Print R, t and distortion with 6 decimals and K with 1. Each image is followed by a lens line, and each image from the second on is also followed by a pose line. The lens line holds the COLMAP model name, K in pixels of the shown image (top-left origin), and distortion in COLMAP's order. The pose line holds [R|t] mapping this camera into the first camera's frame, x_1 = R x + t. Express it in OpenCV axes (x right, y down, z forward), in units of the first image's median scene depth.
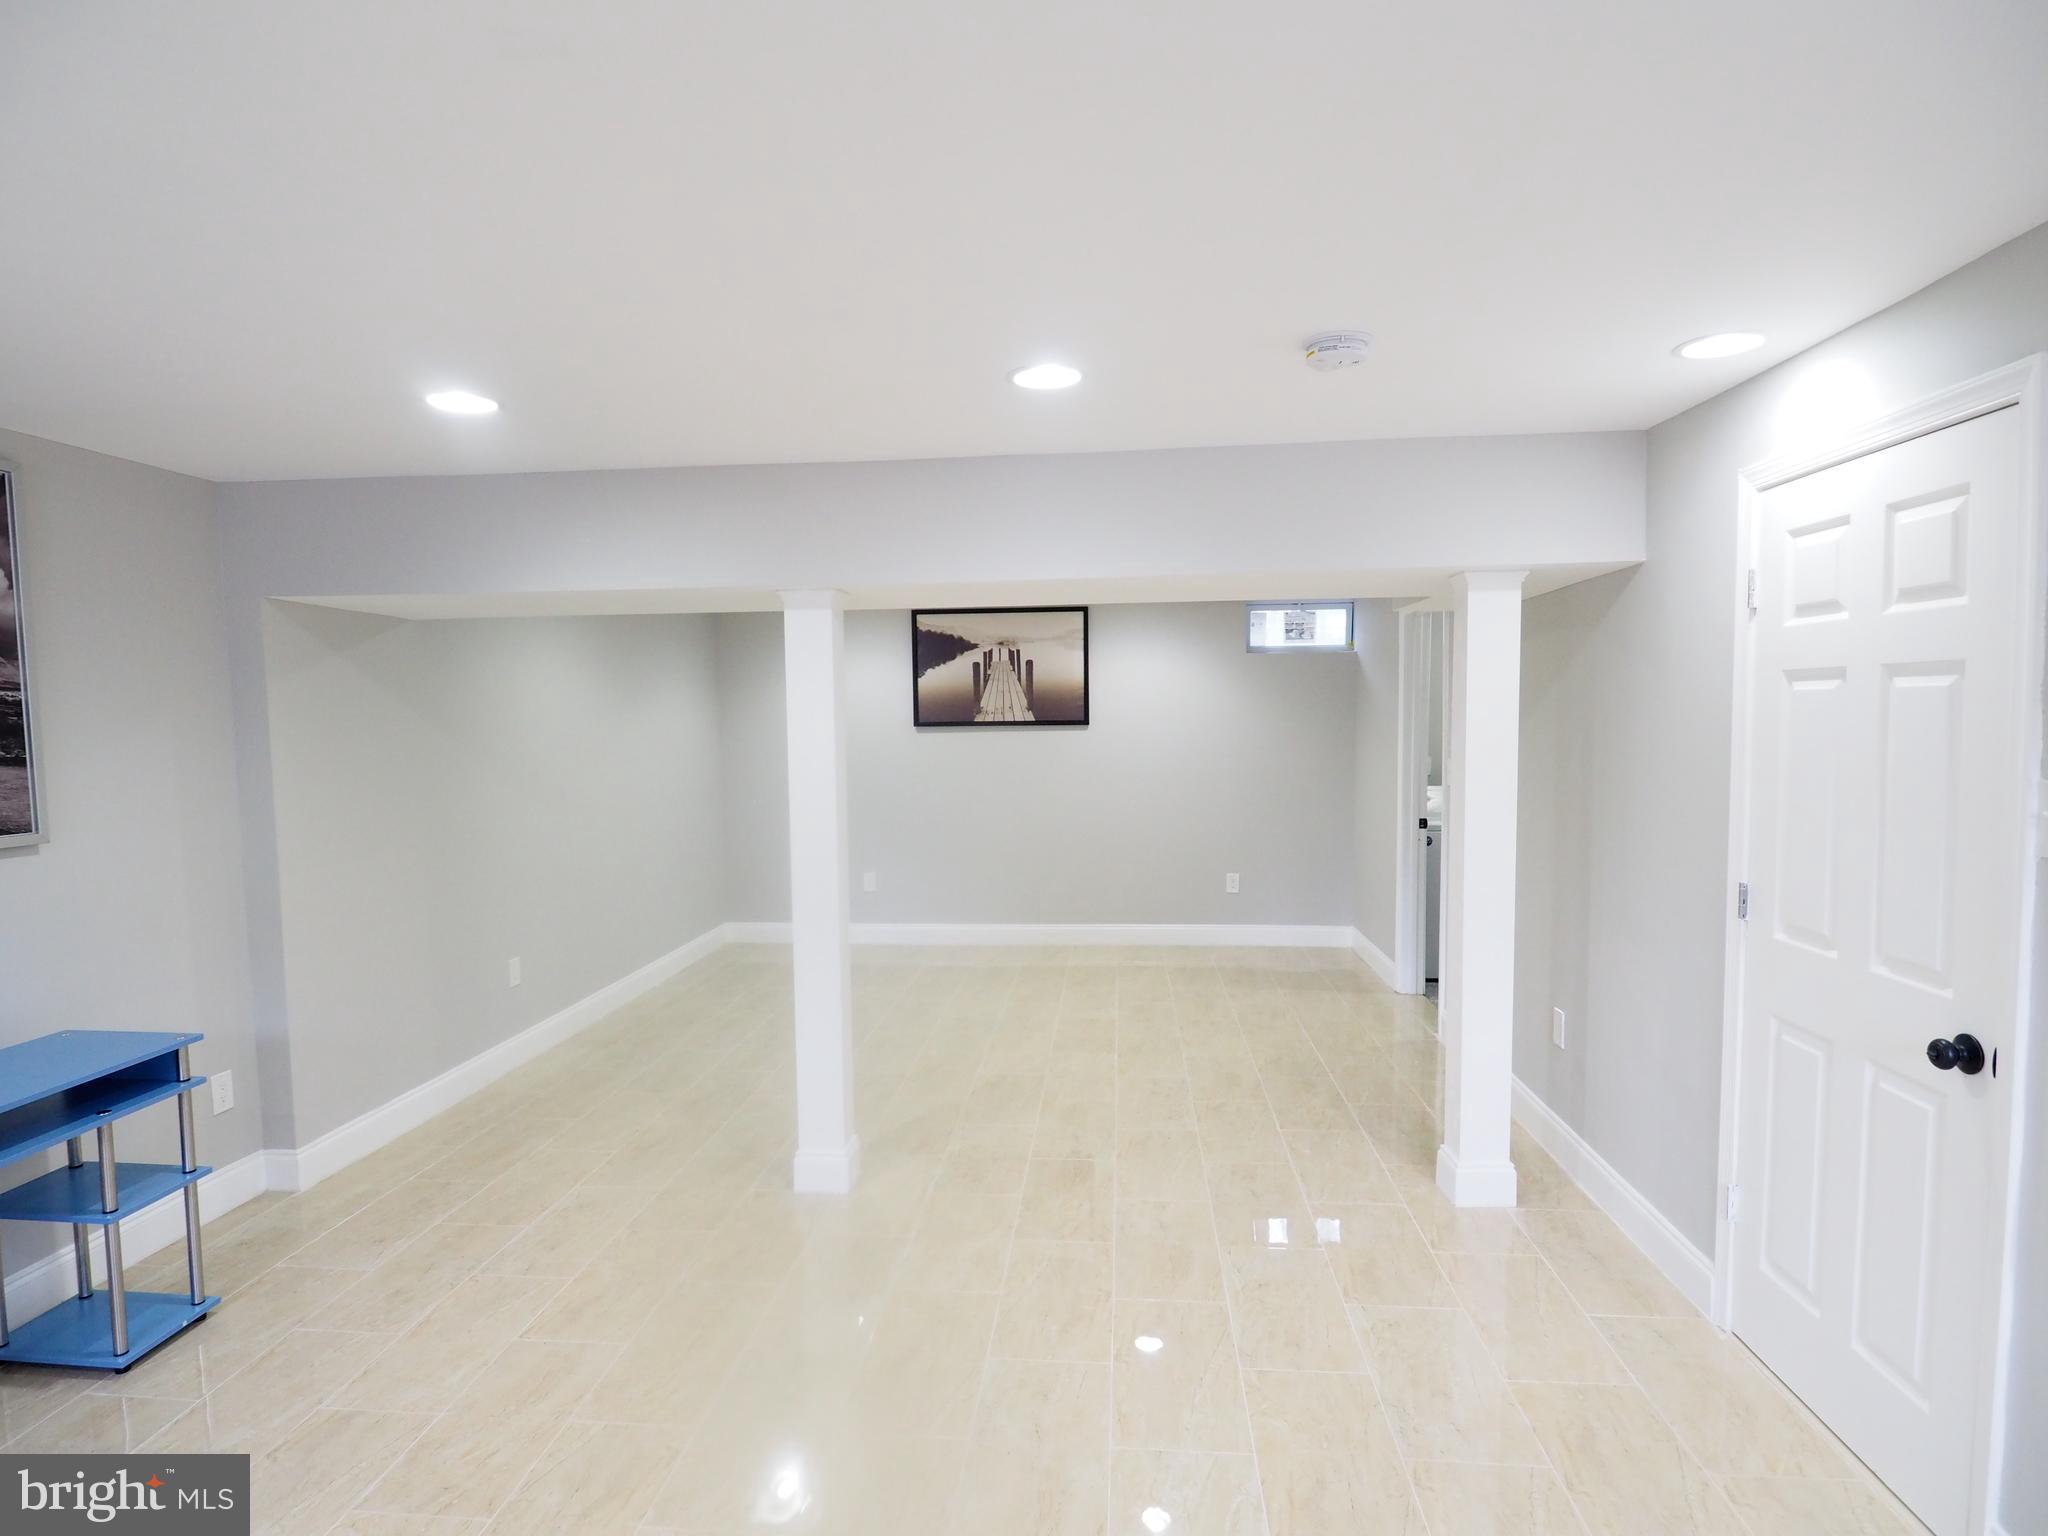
lens RADIAL K [[1111.3, 0, 1021.0], [0, 1111.3, 780.3], [0, 0, 1]] dist [0.000015, -0.012034]
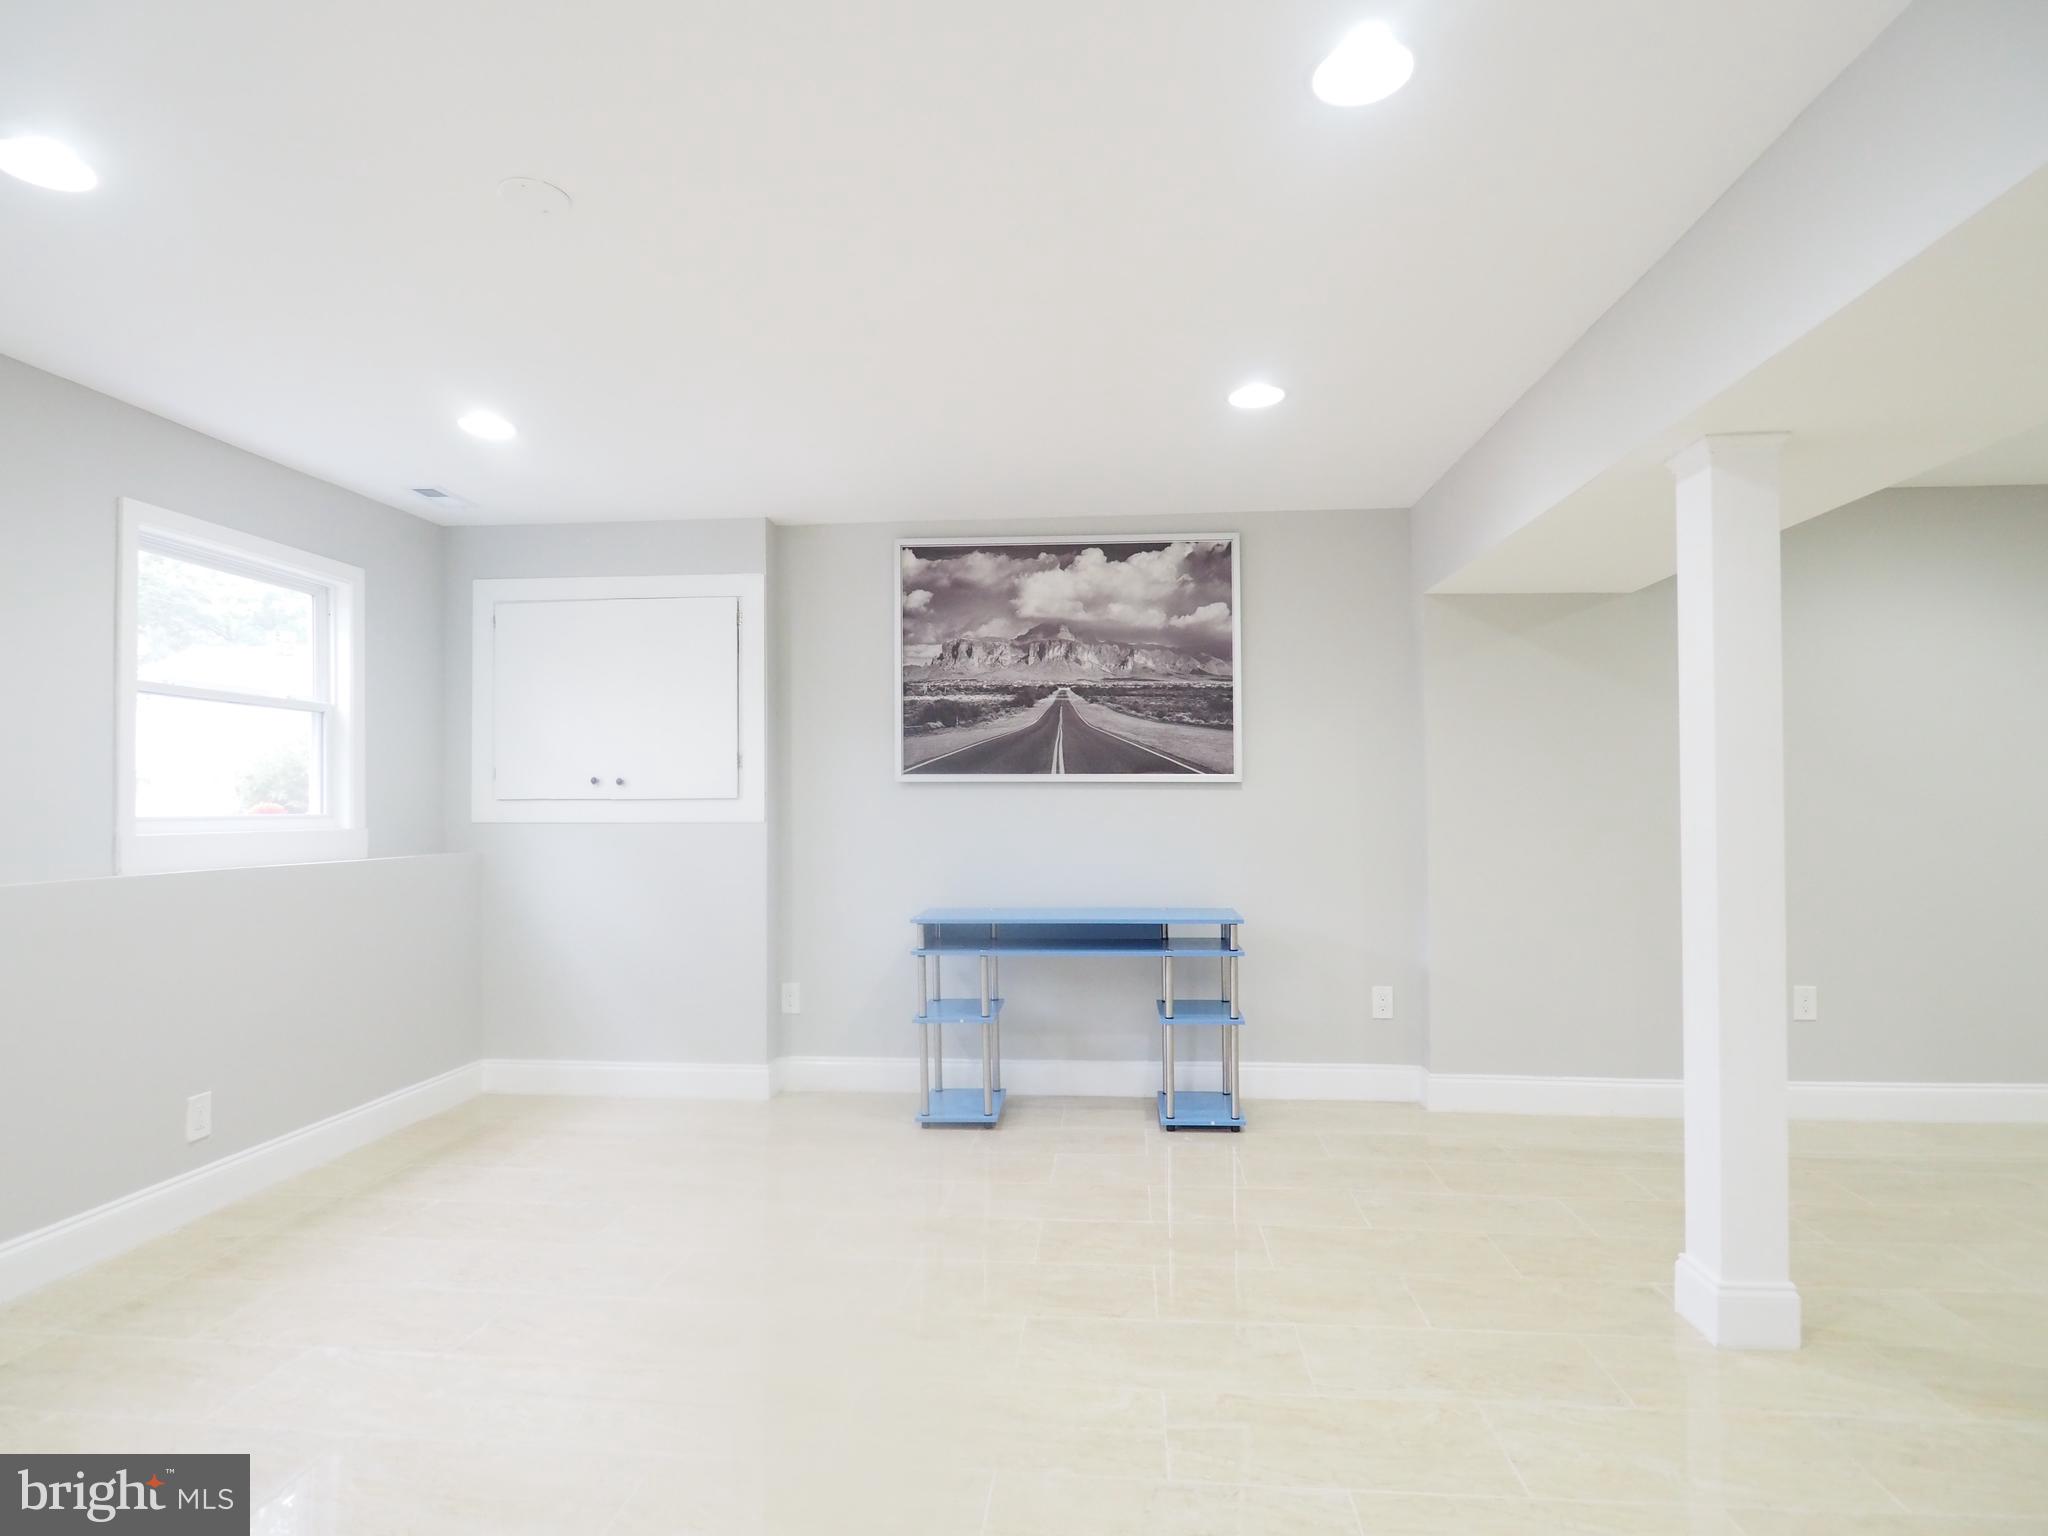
lens RADIAL K [[1111.3, 0, 1021.0], [0, 1111.3, 780.3], [0, 0, 1]] dist [0.000015, -0.012034]
pose [[0.005978, 0.047501, -0.998853, 0.649147], [-0.083739, 0.995387, 0.046835, 0.008542], [0.996470, 0.083363, 0.009928, 0.701423]]
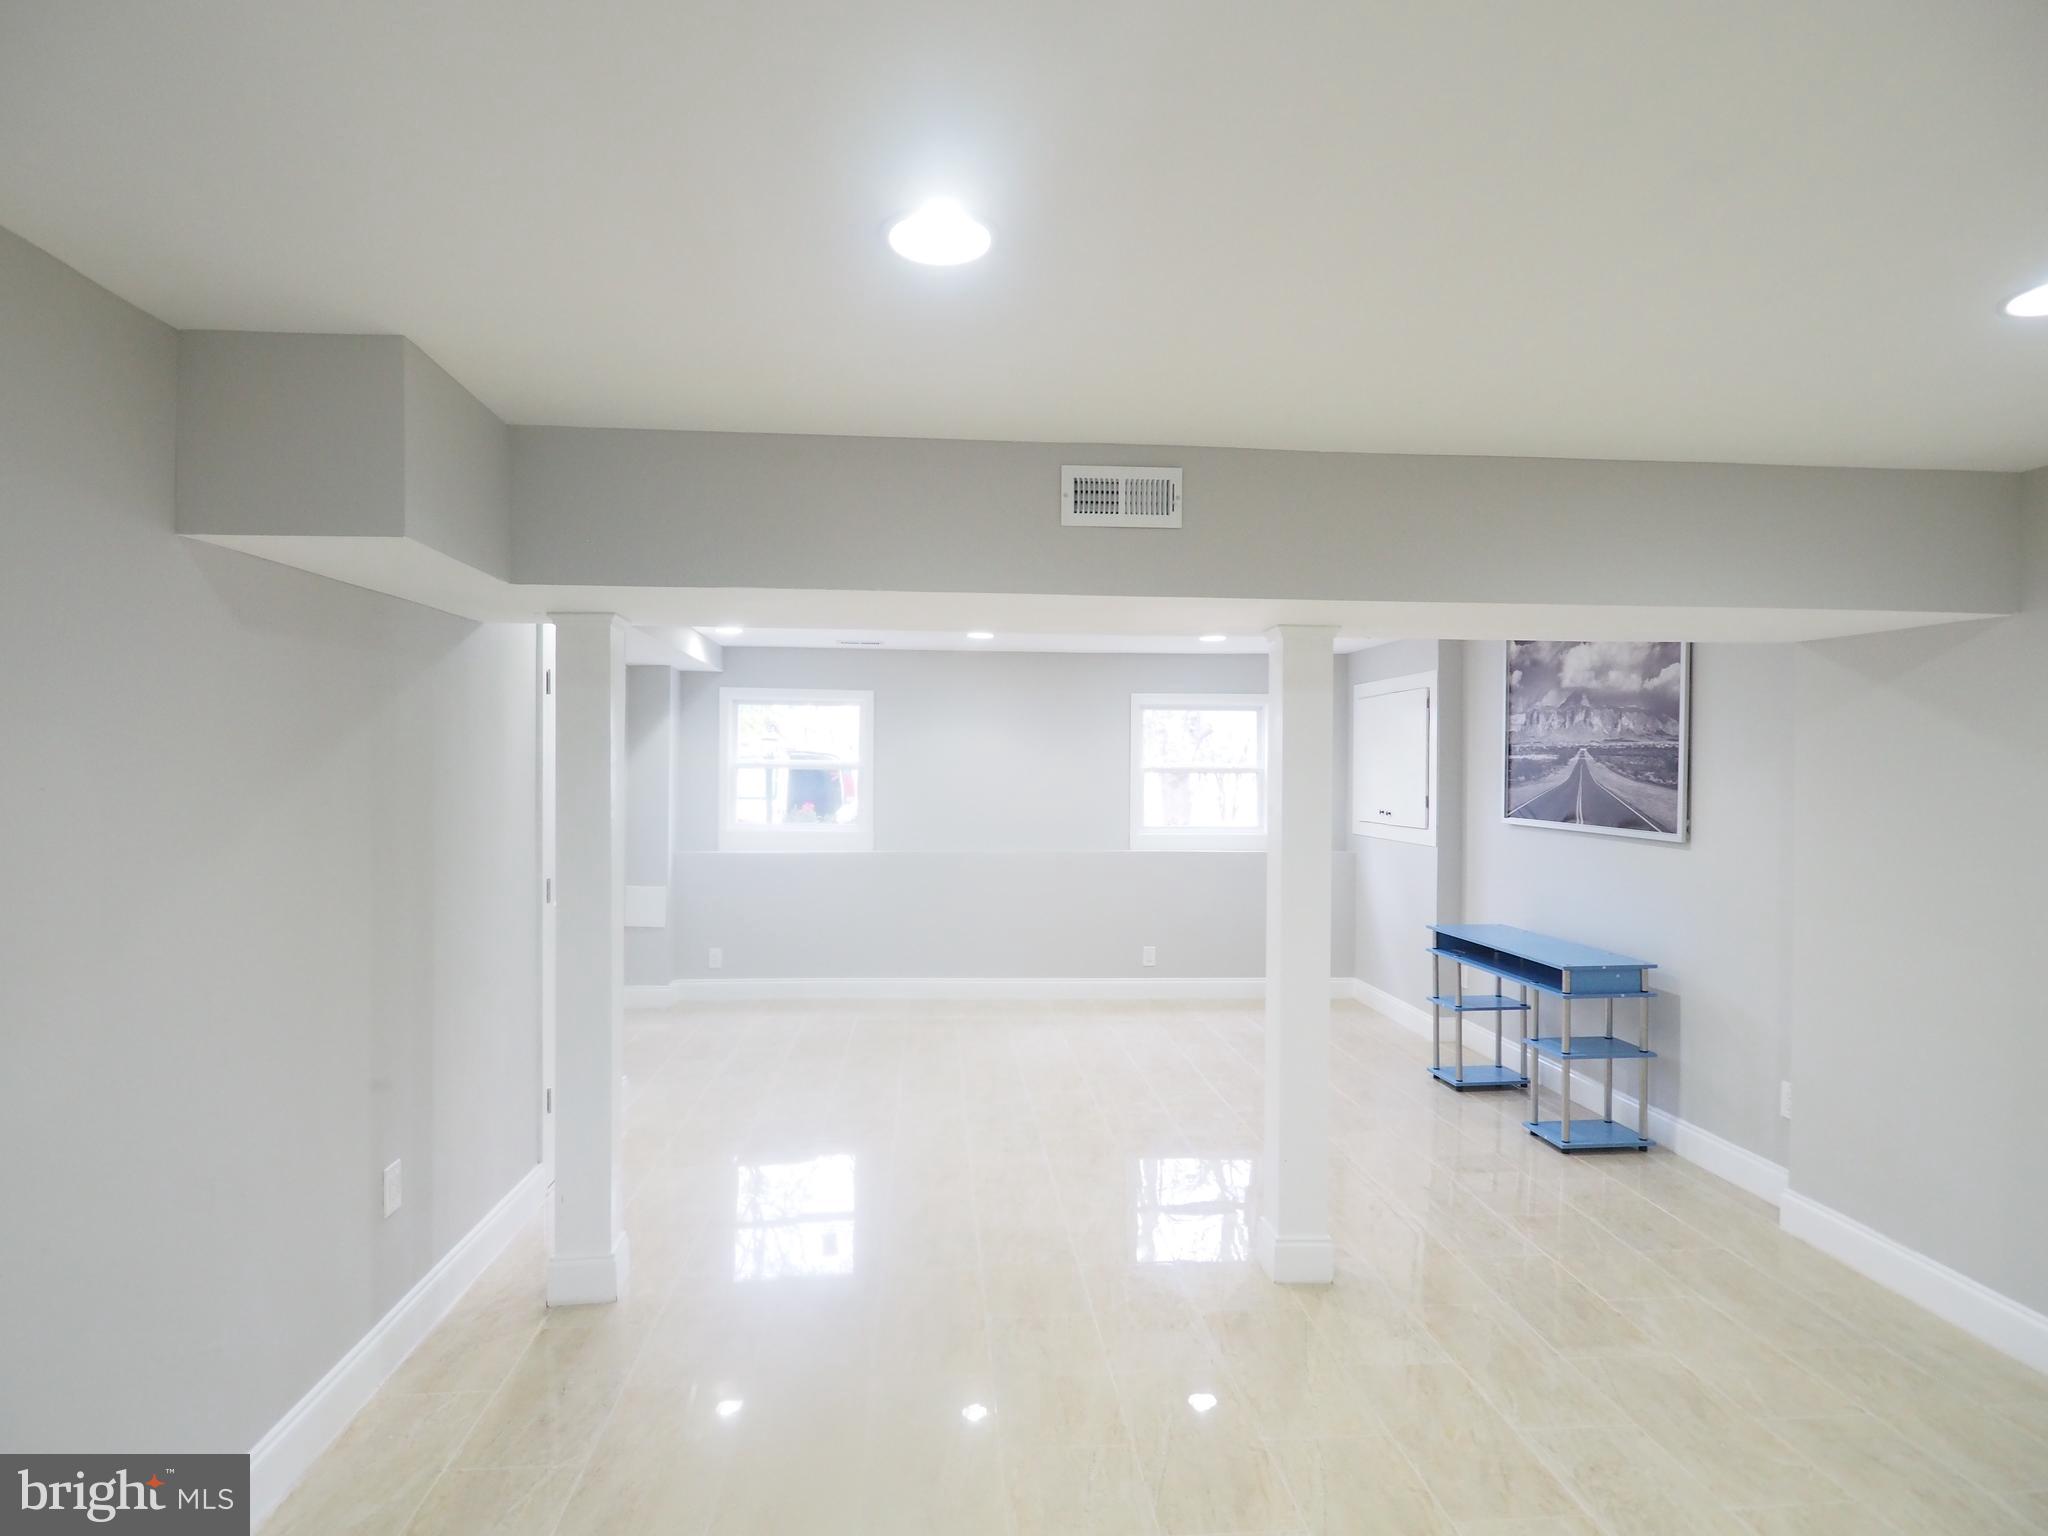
lens RADIAL K [[1112.8, 0, 1015.3], [0, 1112.8, 774.5], [0, 0, 1]] dist [-0.001146, -0.014647]
pose [[-0.983662, 0.058632, -0.170211, 0.273266], [0.041306, 0.993760, 0.103607, -0.236382], [0.175224, 0.094883, -0.979946, 2.376167]]
